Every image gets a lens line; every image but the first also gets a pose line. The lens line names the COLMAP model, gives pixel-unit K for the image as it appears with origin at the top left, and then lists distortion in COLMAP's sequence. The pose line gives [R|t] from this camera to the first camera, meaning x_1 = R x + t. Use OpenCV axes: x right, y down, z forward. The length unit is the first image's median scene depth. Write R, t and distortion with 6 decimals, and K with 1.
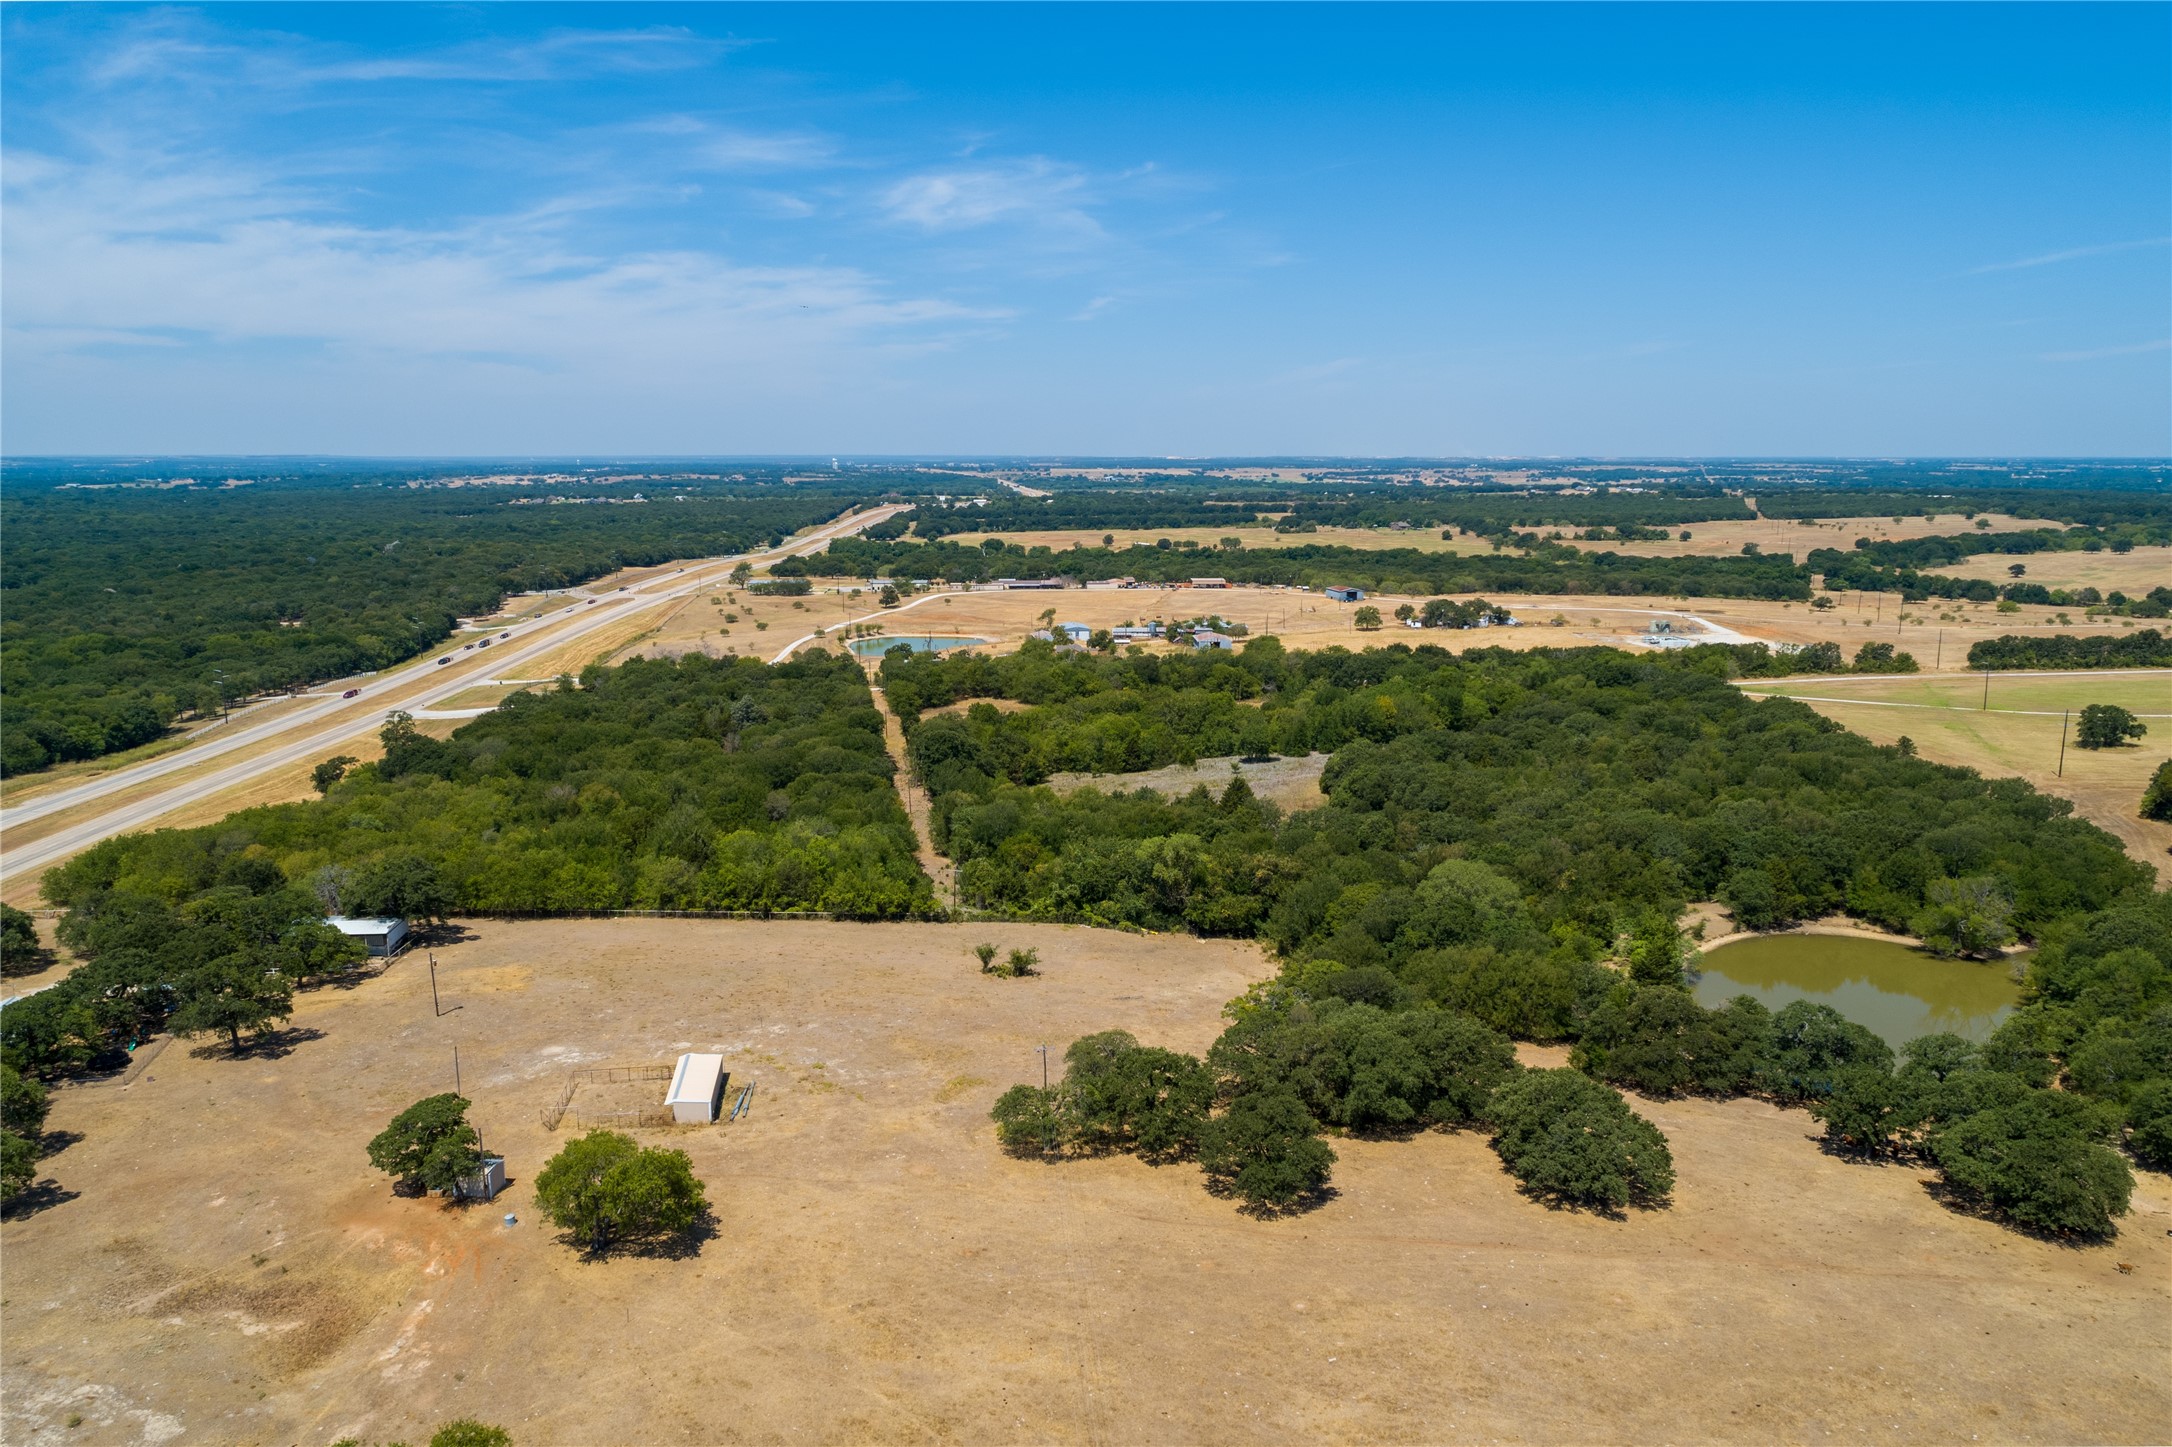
lens RADIAL K [[1503.9, 0, 1087.8], [0, 1503.9, 735.7], [0, 0, 1]] dist [-0.008931, 0.009206]
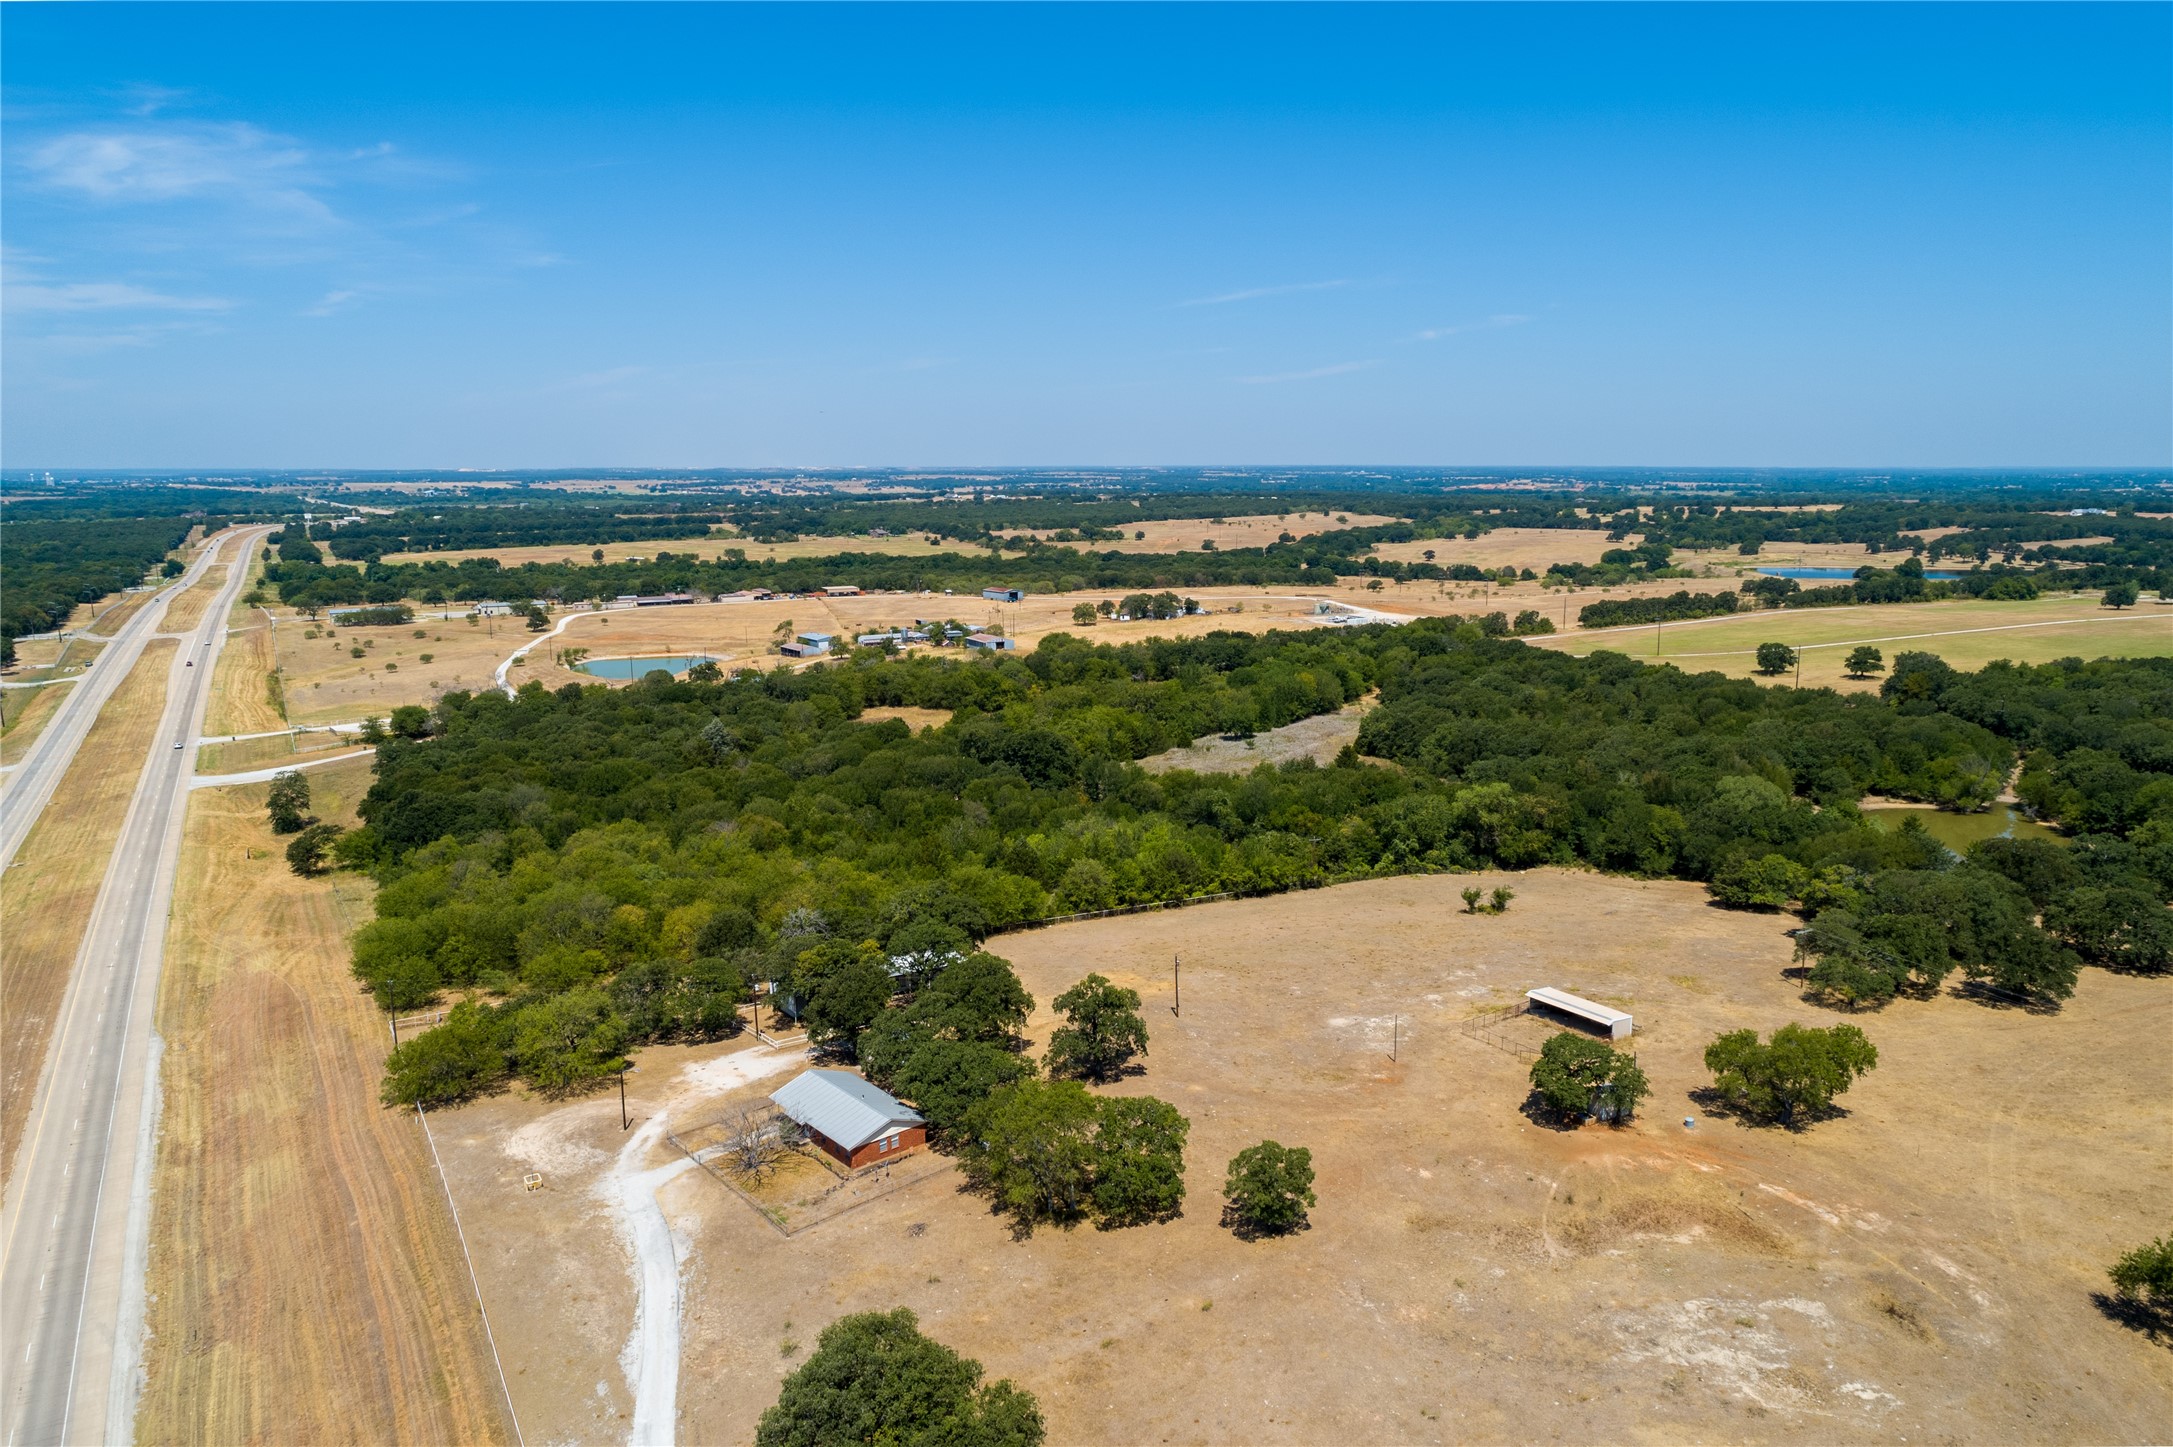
lens RADIAL K [[1504.6, 0, 1056.2], [0, 1504.6, 788.3], [0, 0, 1]] dist [-0.008931, 0.009206]
pose [[0.888055, -0.099748, 0.448786, -0.176016], [0.087958, 0.995010, 0.047101, -0.003613], [-0.451245, -0.002354, 0.892397, 0.026744]]
